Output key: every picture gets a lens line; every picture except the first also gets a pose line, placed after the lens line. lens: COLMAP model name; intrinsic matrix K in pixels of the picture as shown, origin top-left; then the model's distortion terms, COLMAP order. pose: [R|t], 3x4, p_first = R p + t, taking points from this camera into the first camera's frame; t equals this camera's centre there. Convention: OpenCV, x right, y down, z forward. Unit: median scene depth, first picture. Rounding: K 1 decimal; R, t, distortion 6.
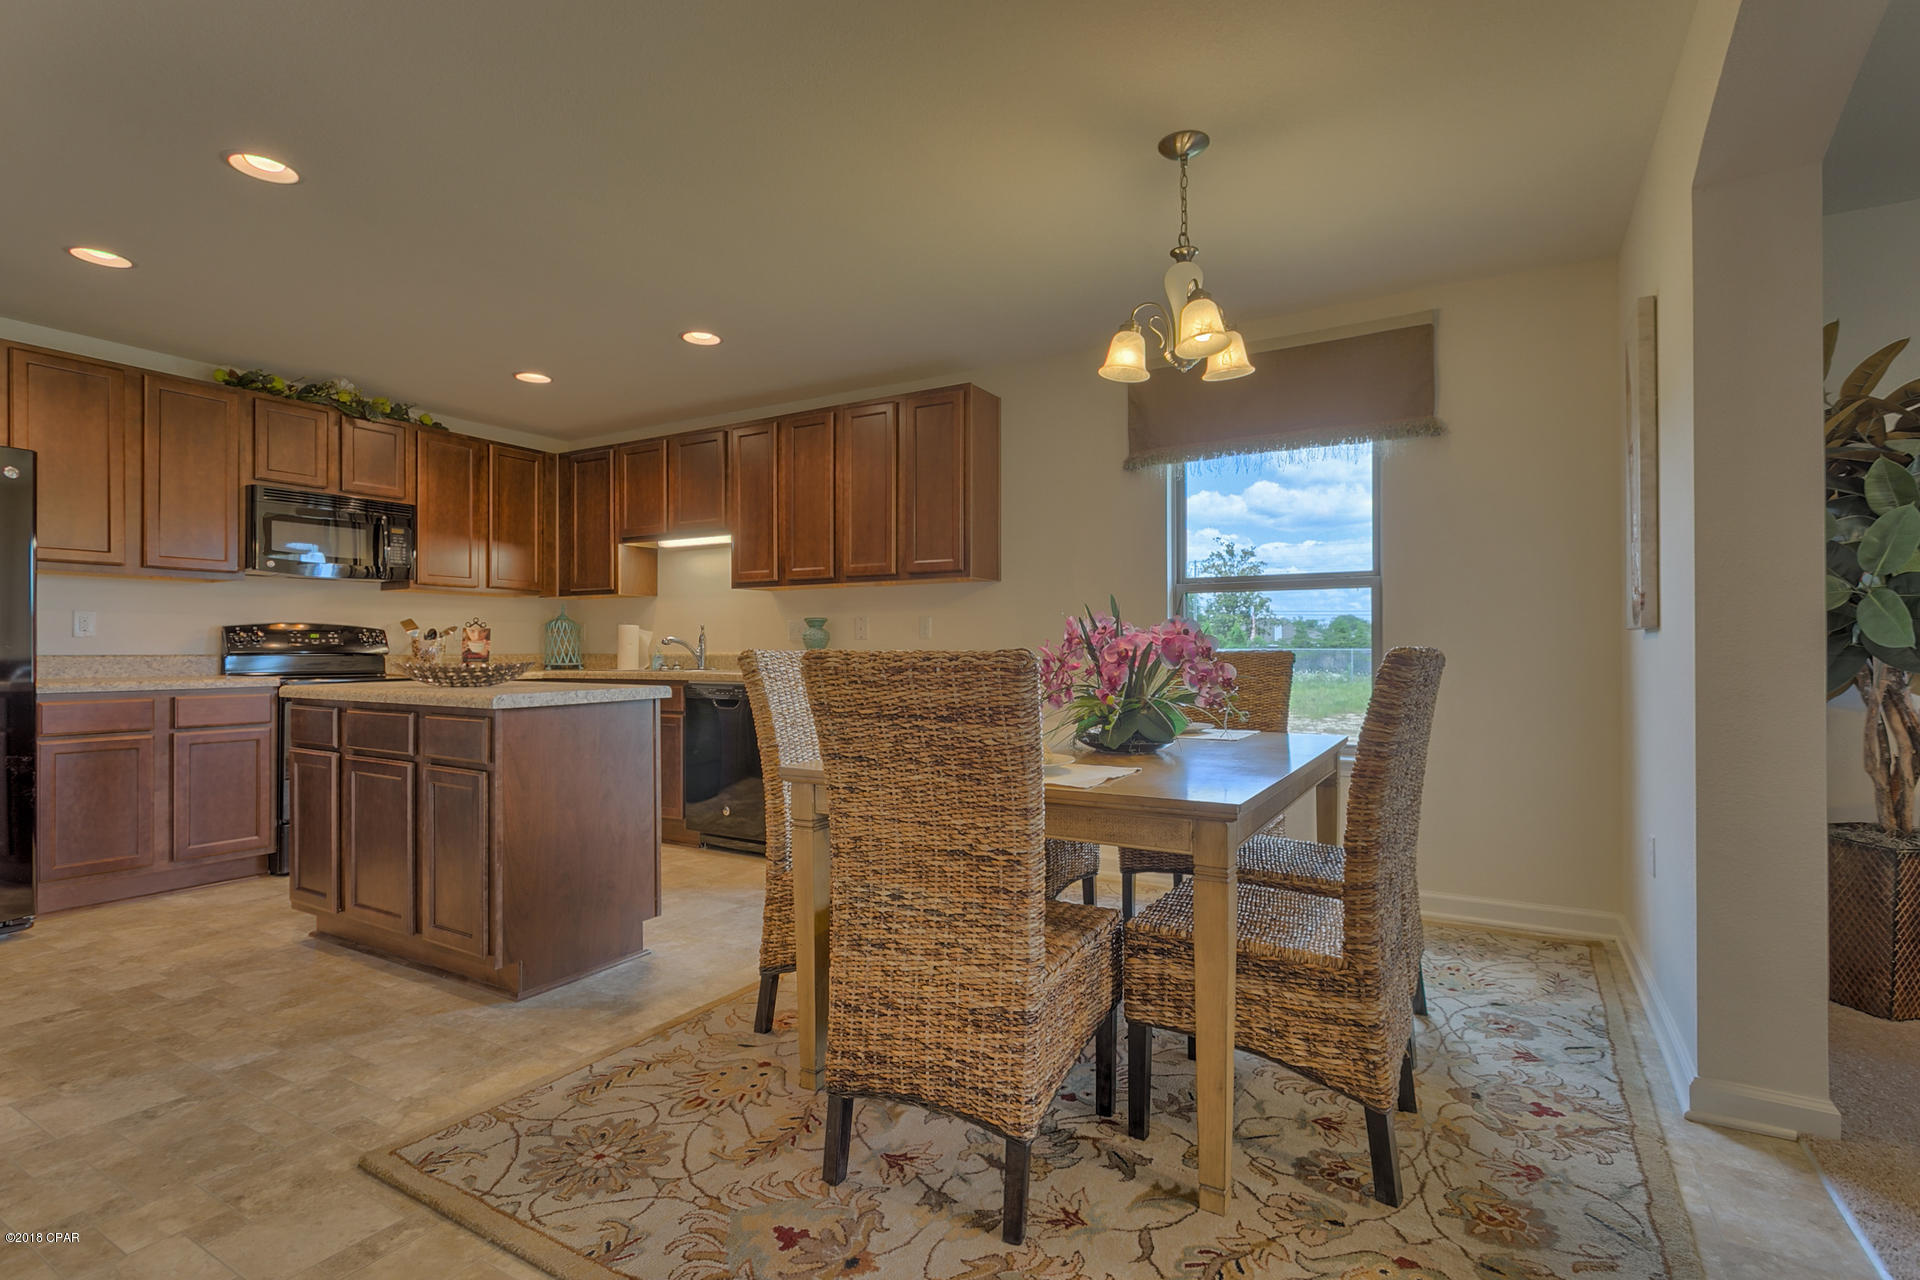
lens RADIAL K [[915.5, 0, 955.7], [0, 915.5, 643.6], [0, 0, 1]] dist [0.003396, 0.001779]
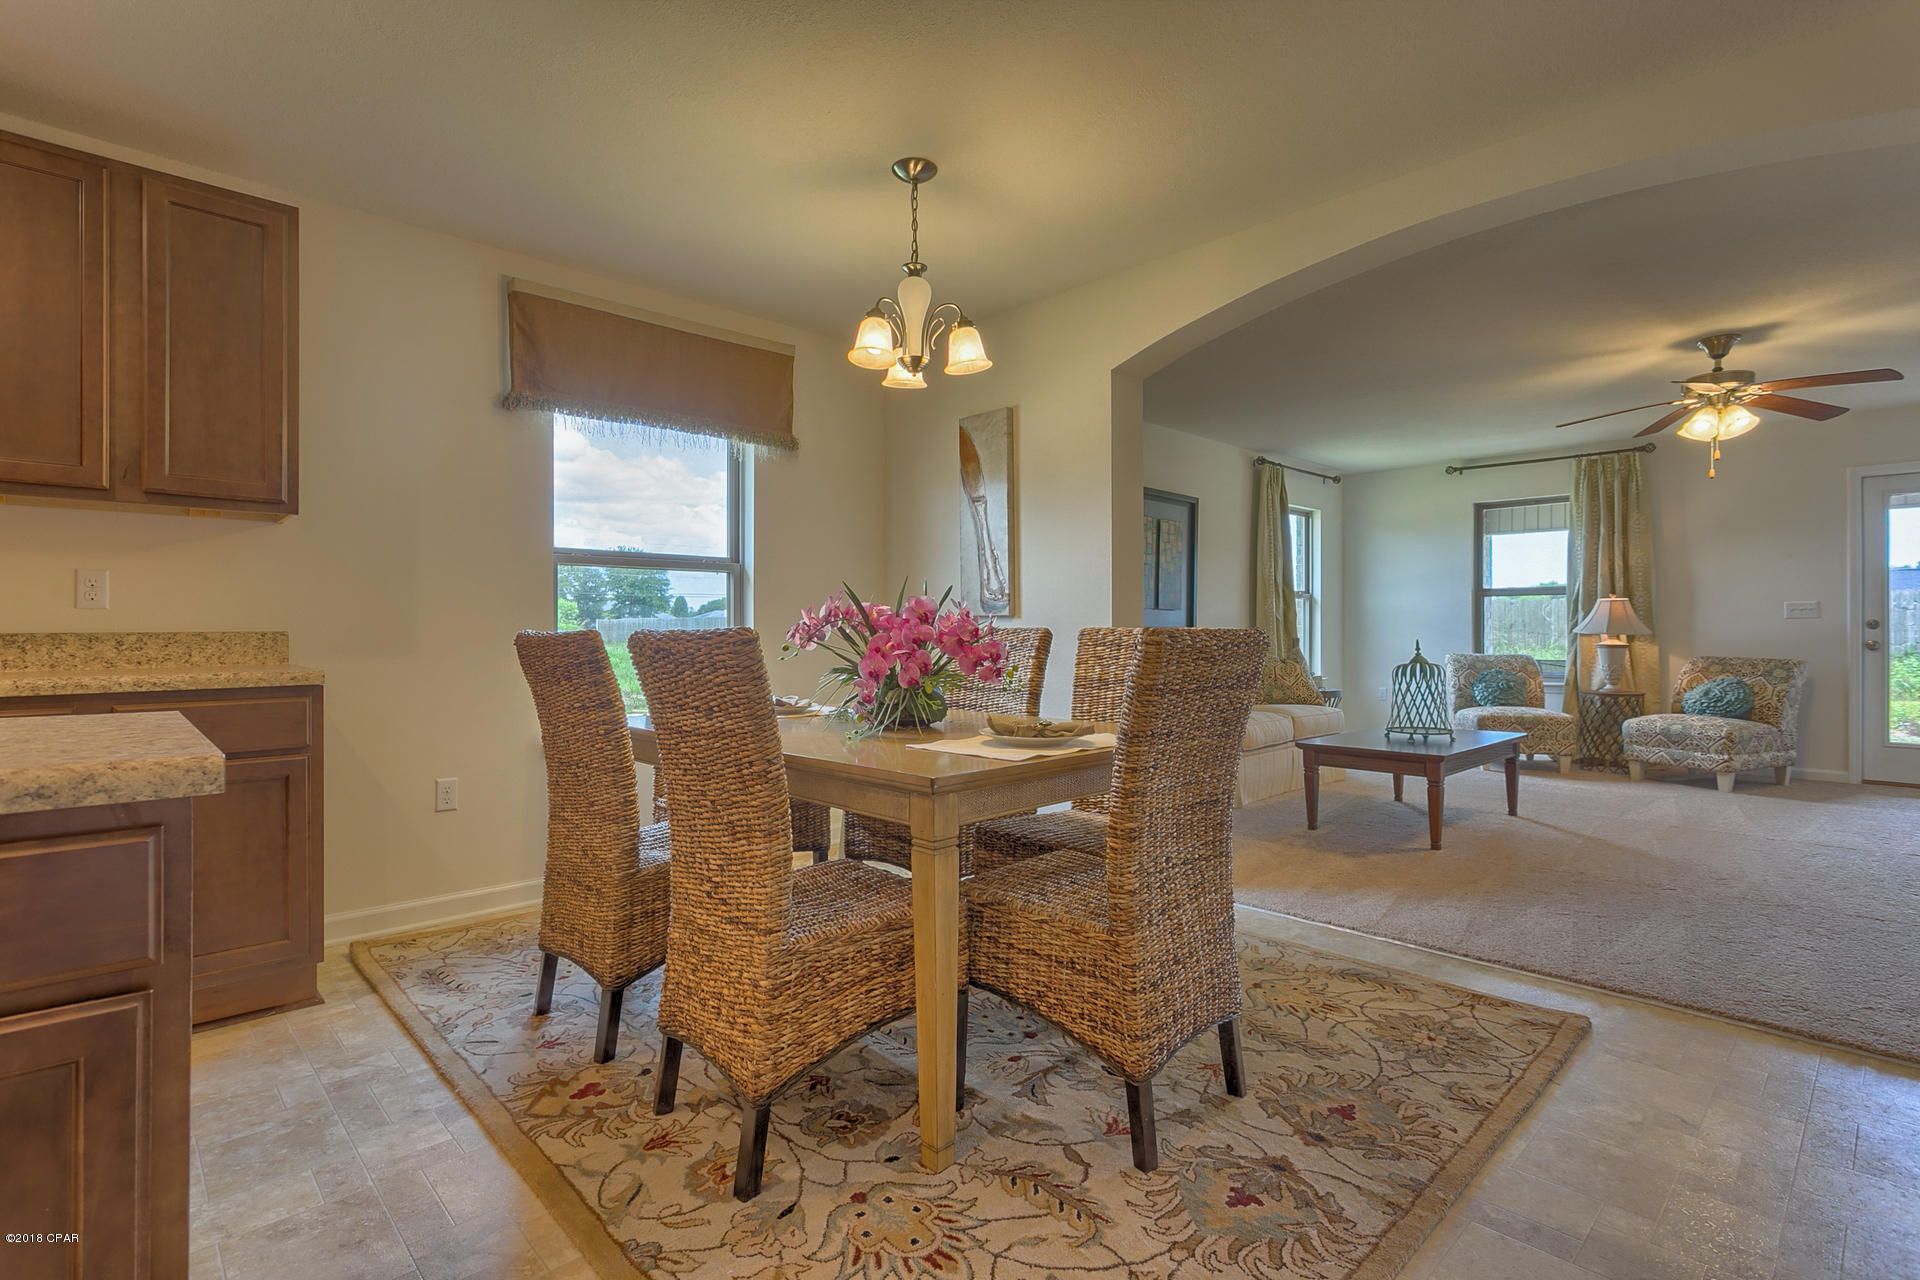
lens RADIAL K [[915.5, 0, 951.2], [0, 915.5, 631.9], [0, 0, 1]] dist [0.003396, 0.001779]
pose [[0.269832, -0.001446, 0.962906, -0.664301], [-0.006576, 0.999973, 0.003345, 0.005073], [-0.962885, -0.007235, 0.269815, 0.549126]]
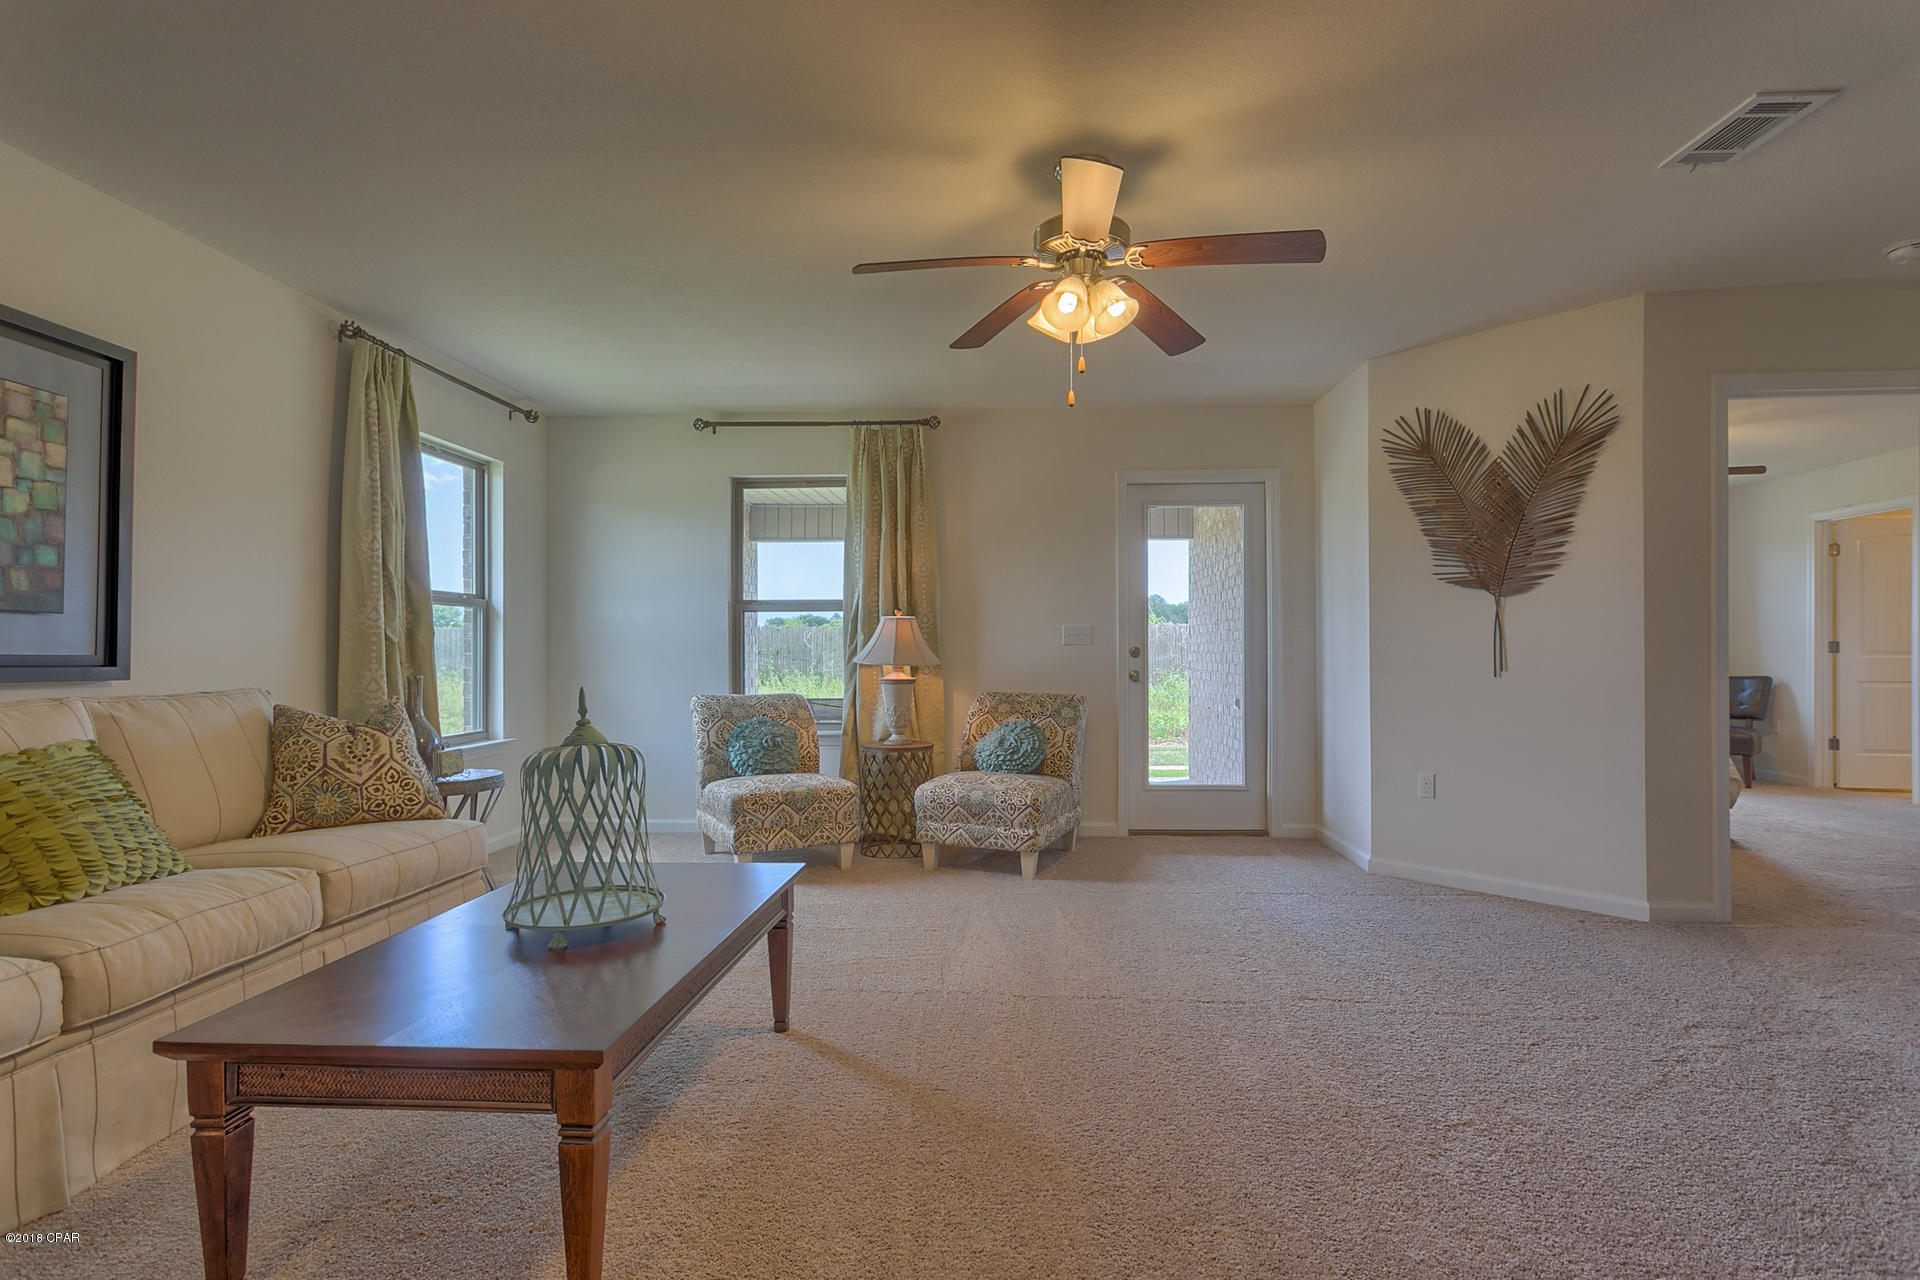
lens RADIAL K [[915.5, 0, 976.7], [0, 915.5, 652.2], [0, 0, 1]] dist [0.003396, 0.001779]
pose [[-0.470081, 0.004464, 0.882612, 0.362174], [-0.004482, 0.999962, -0.007445, -0.003287], [-0.882612, -0.007455, -0.470044, 0.260180]]
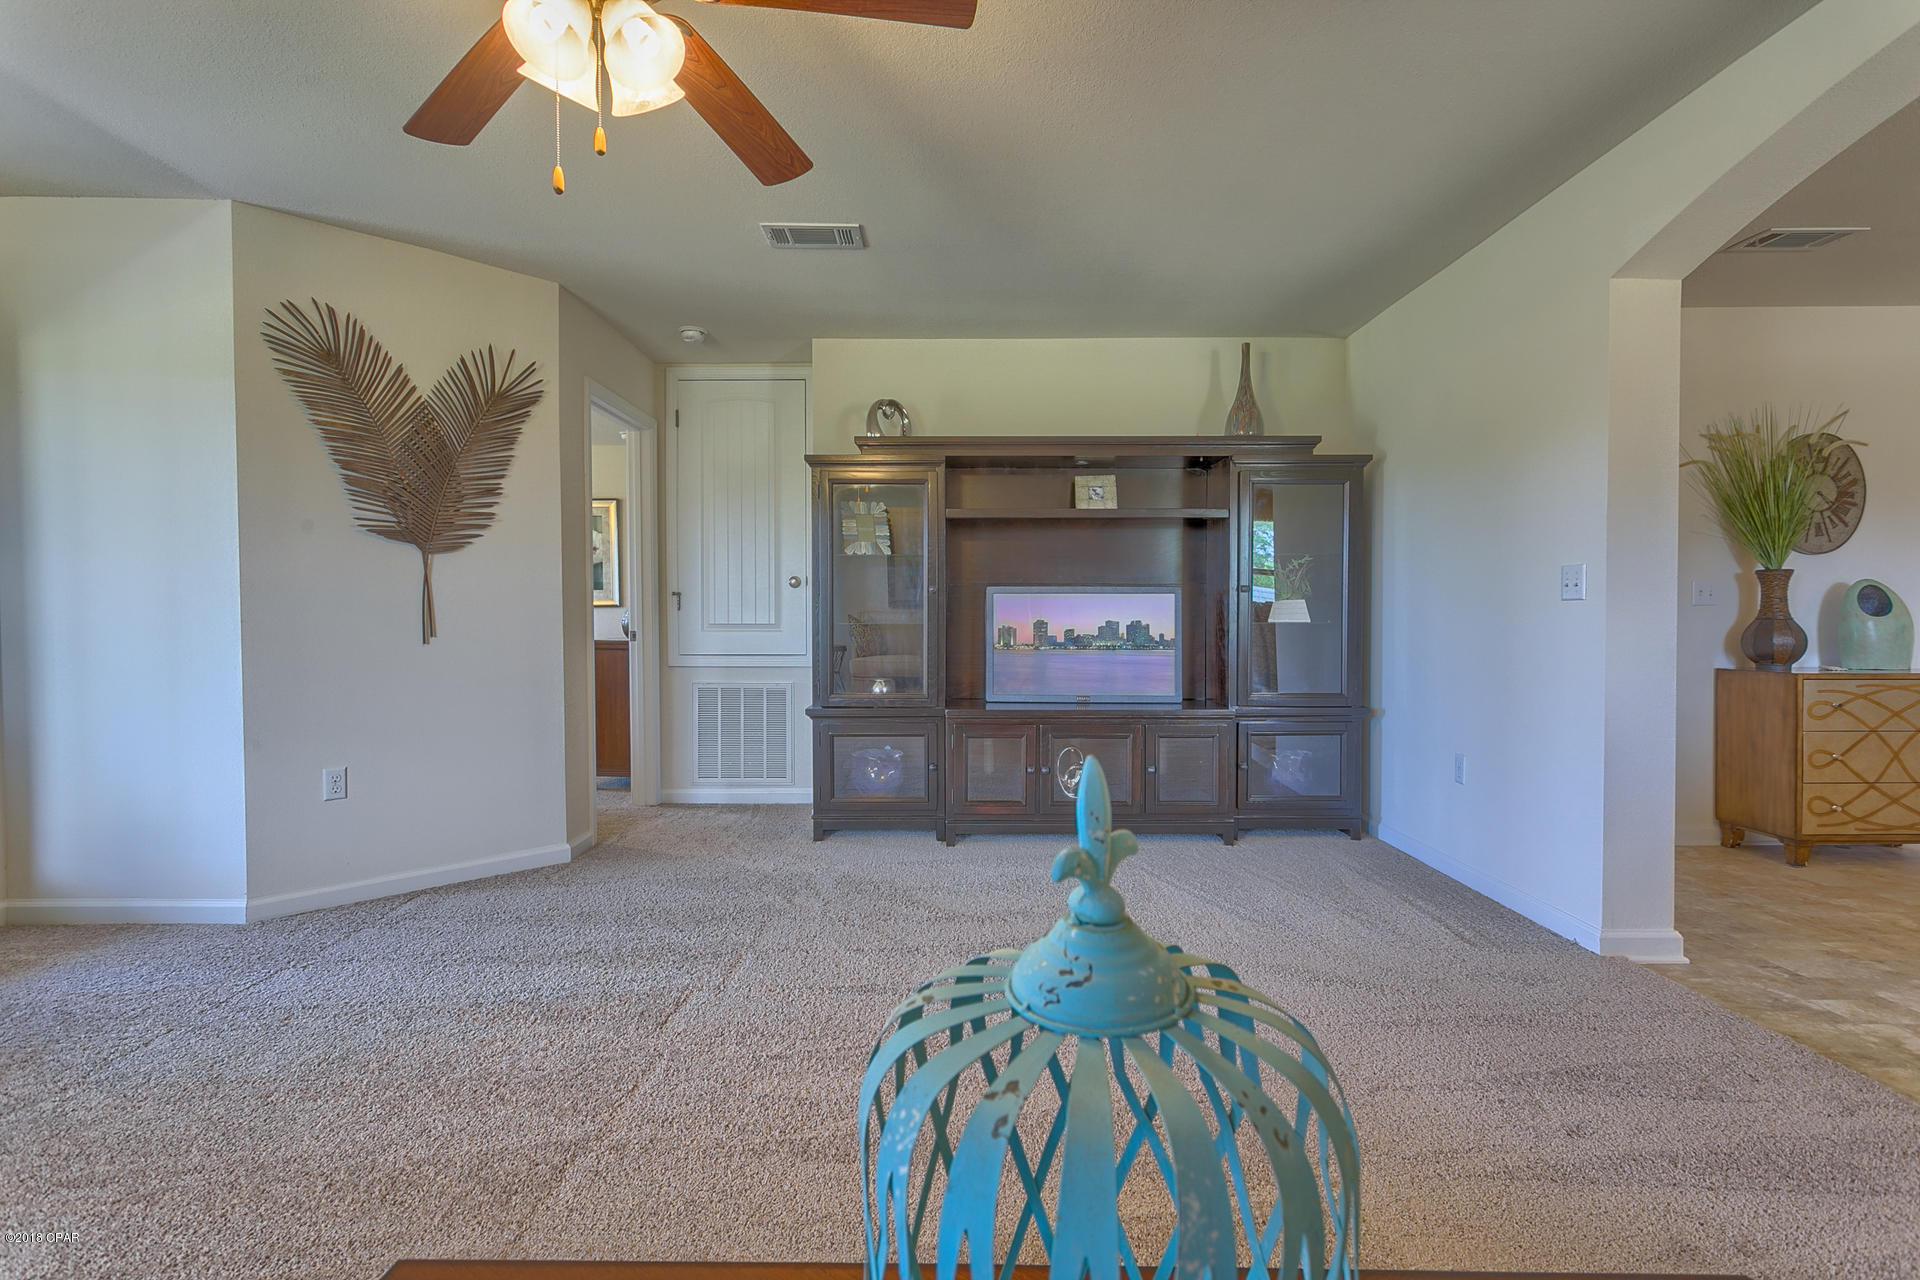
lens RADIAL K [[915.5, 0, 965.9], [0, 915.5, 632.4], [0, 0, 1]] dist [0.003396, 0.001779]
pose [[-0.859987, 0.013342, -0.510141, 1.143755], [0.007648, 0.999883, 0.013258, -0.005470], [0.510259, 0.007500, -0.859988, 0.334722]]
